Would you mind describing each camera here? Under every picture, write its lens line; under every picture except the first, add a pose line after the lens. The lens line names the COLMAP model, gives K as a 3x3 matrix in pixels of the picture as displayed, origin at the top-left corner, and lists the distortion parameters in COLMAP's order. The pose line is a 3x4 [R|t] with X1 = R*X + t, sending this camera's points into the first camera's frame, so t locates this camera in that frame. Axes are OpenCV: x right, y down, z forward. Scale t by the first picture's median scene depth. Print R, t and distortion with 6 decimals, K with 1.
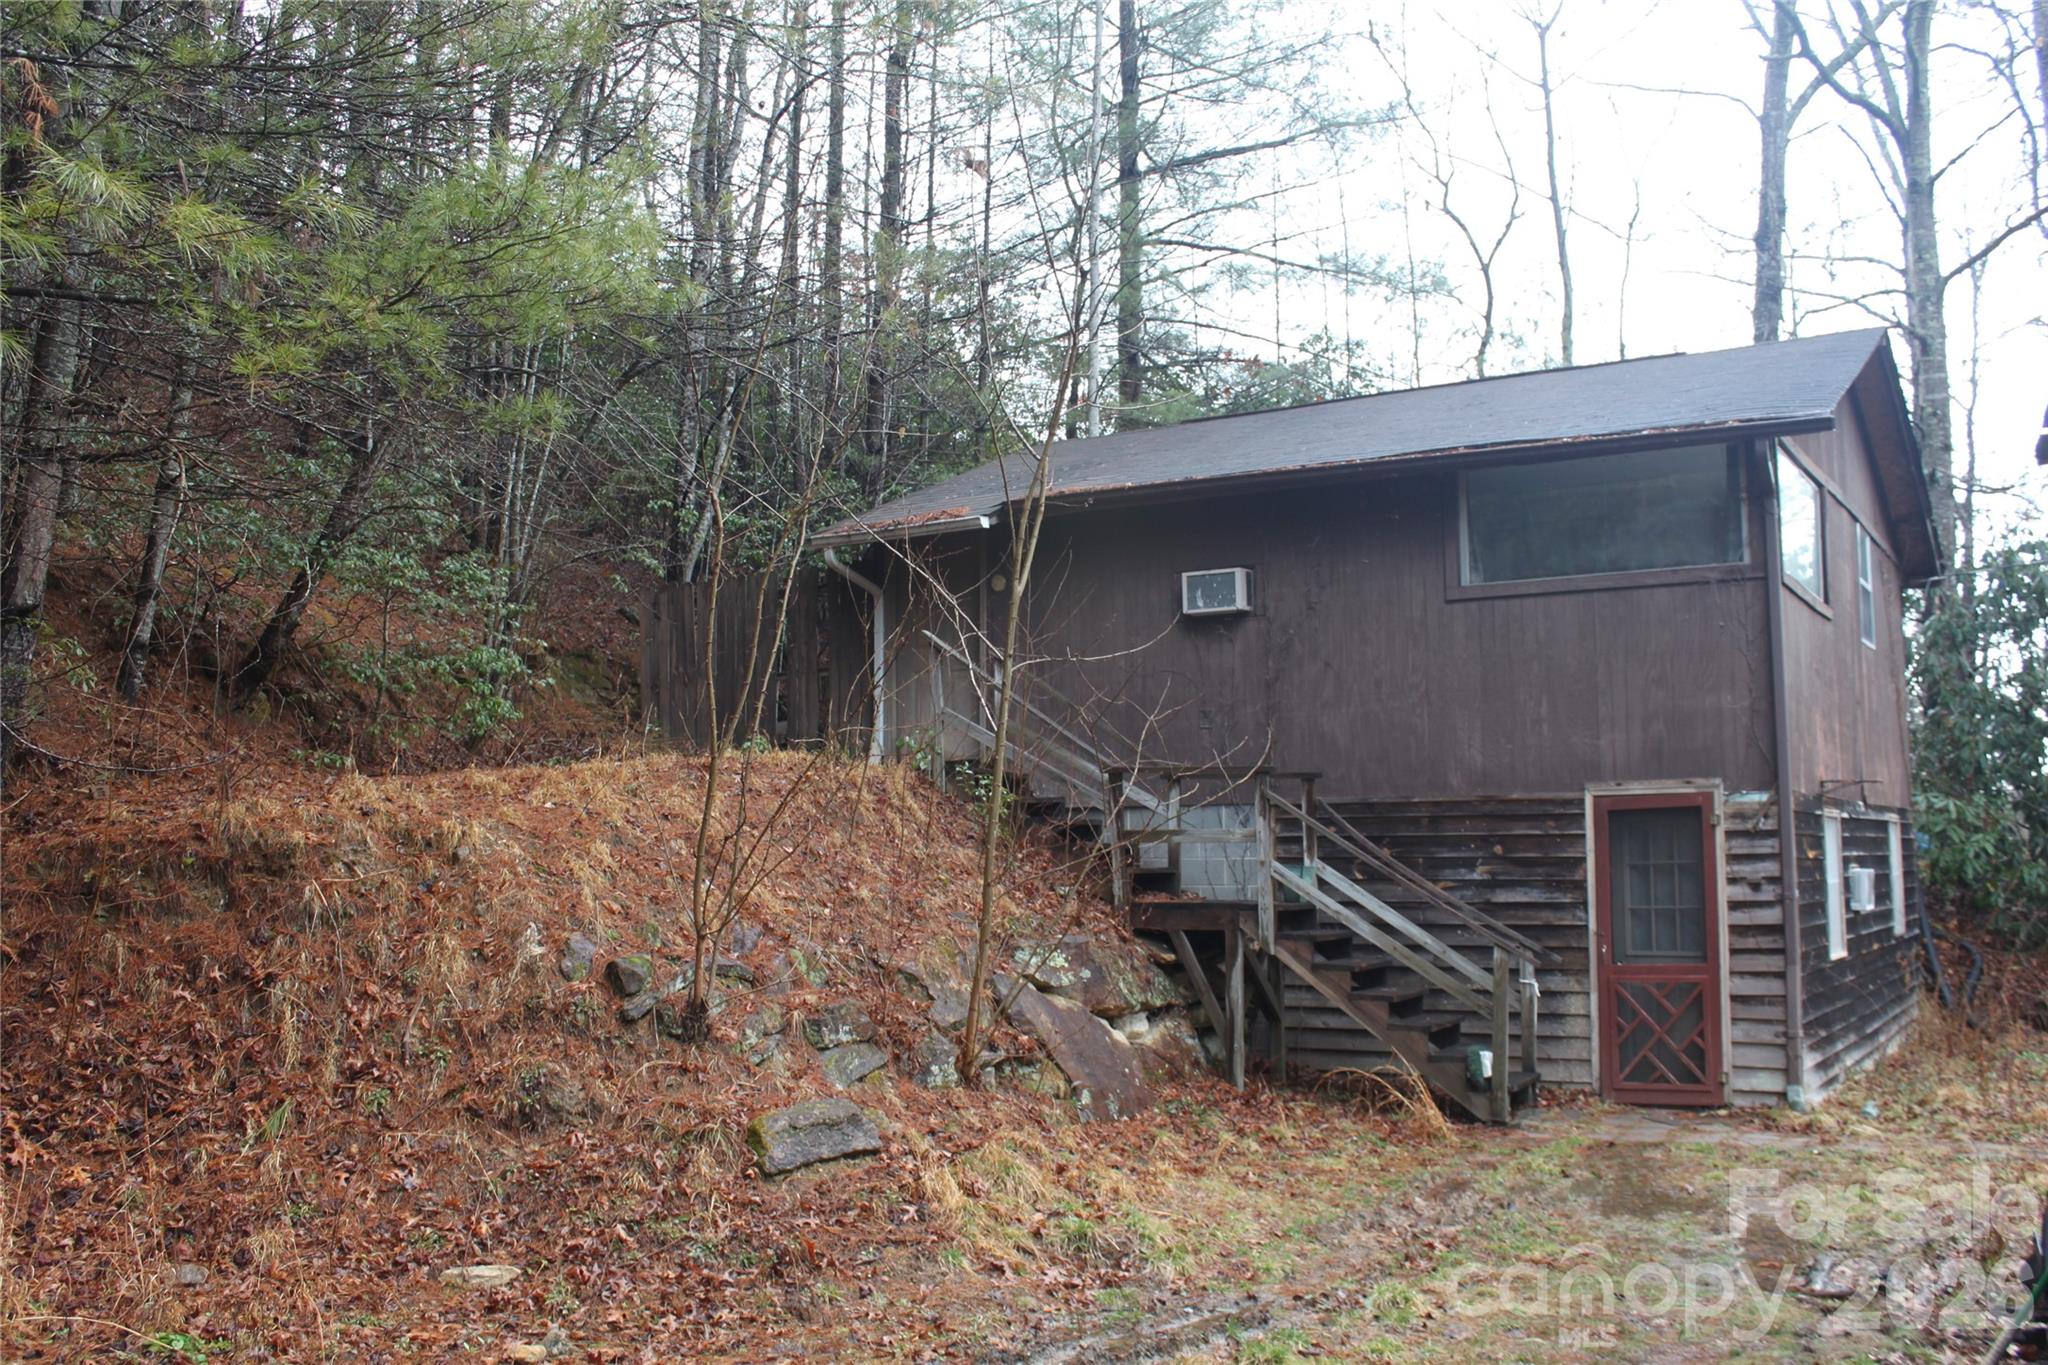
lens RADIAL K [[1888.3, 0, 1024.0], [0, 1888.3, 682.5], [0, 0, 1]] dist [-0.011747, -0.015338]
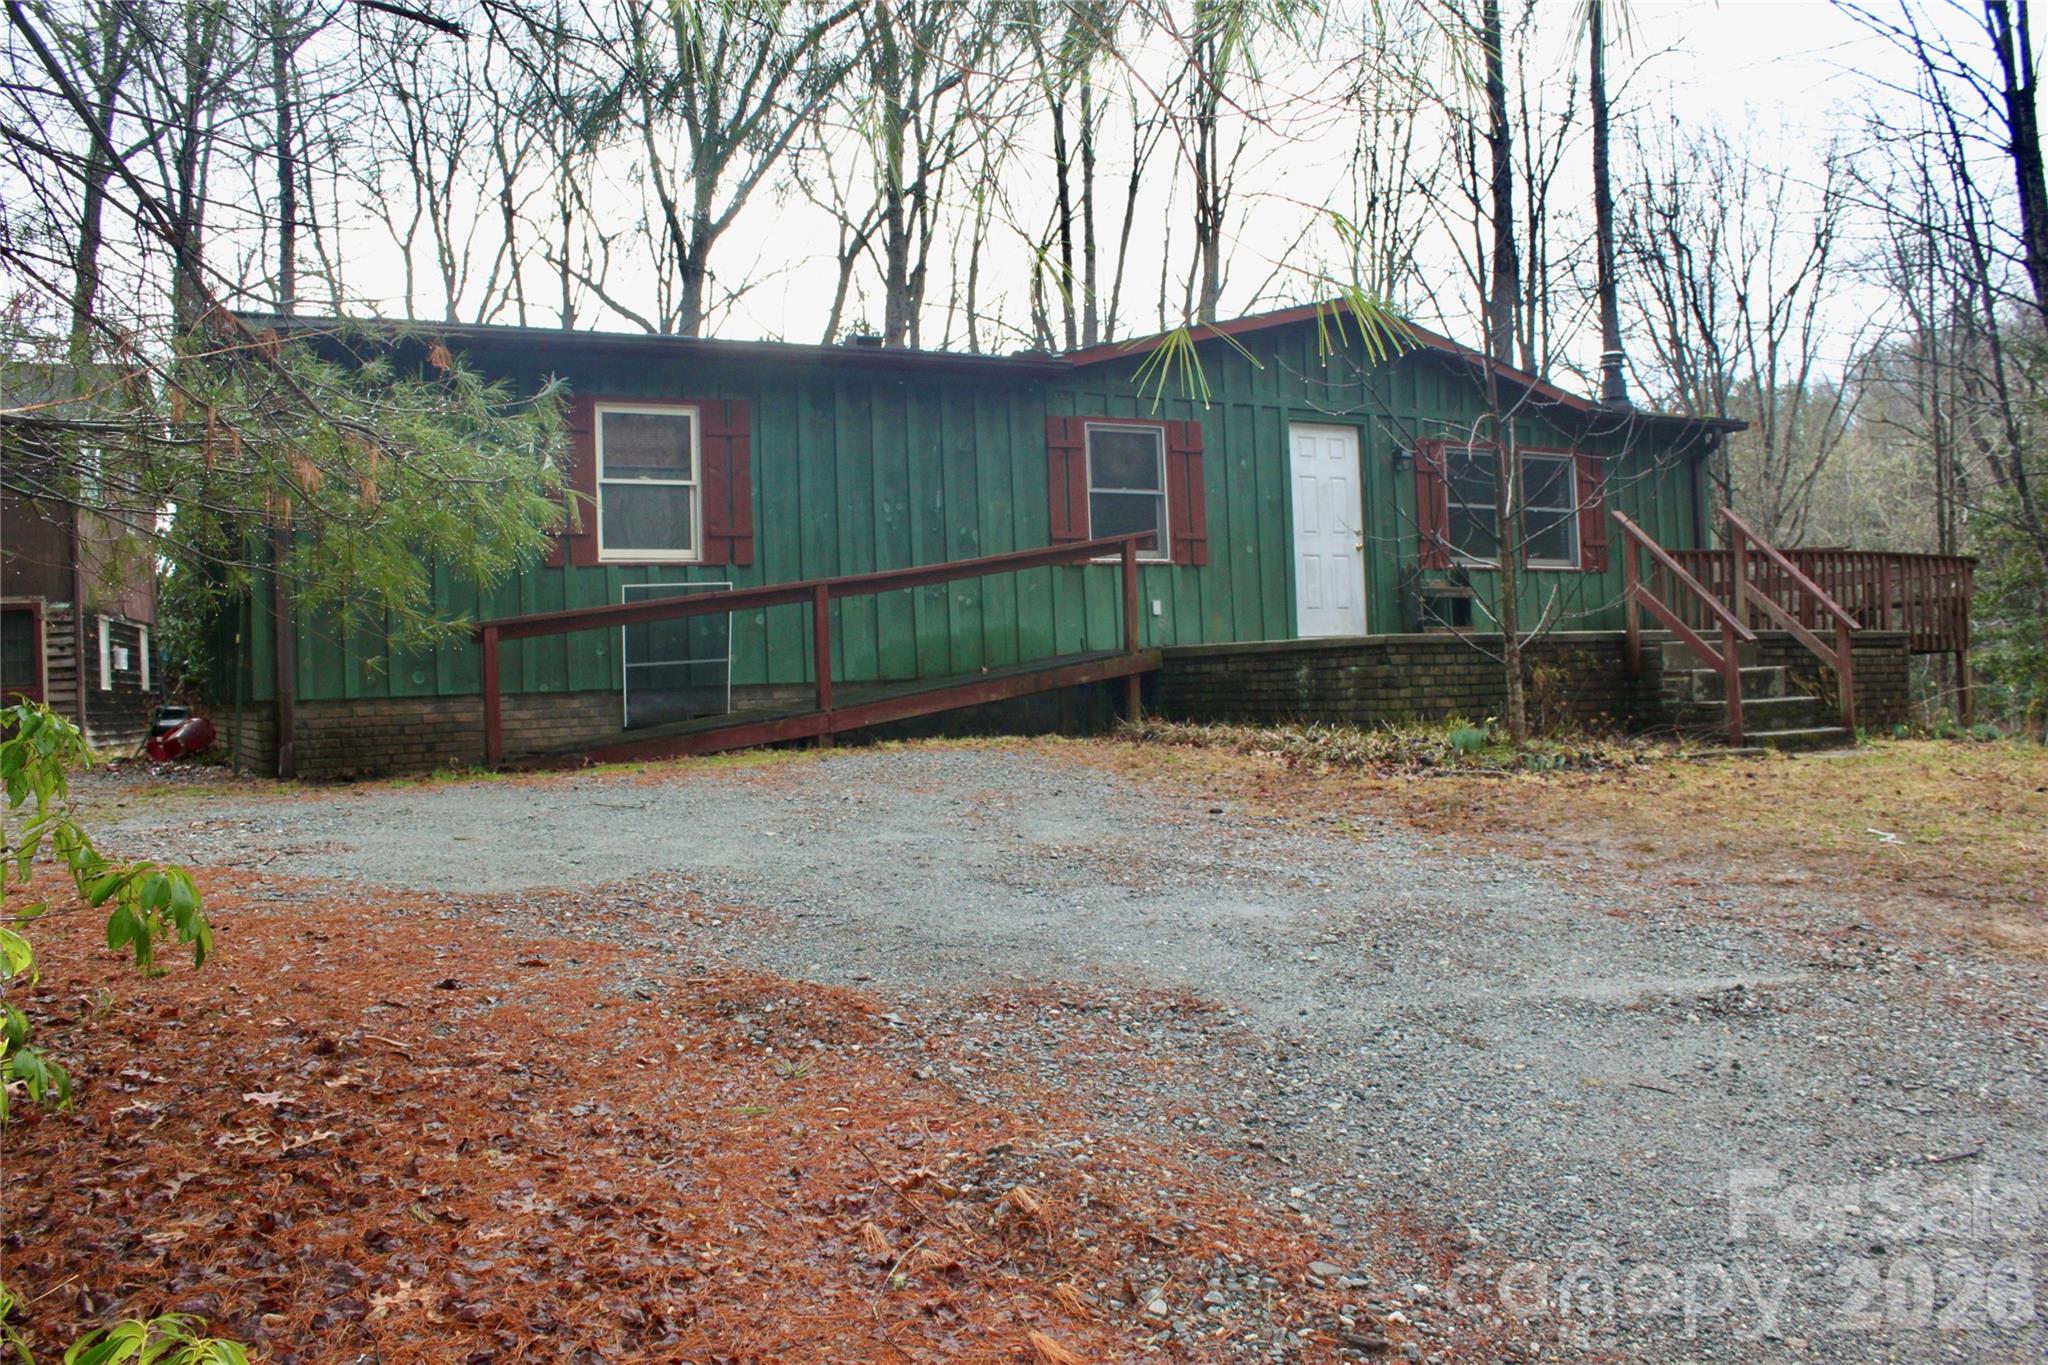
lens RADIAL K [[1635.4, 0, 1024.0], [0, 1635.4, 682.5], [0, 0, 1]] dist [-0.003061, -0.001580]
pose [[0.620226, -0.013899, 0.784300, -0.343511], [-0.046170, 0.997463, 0.054187, -0.001198], [-0.783064, -0.069819, 0.618010, -0.886116]]
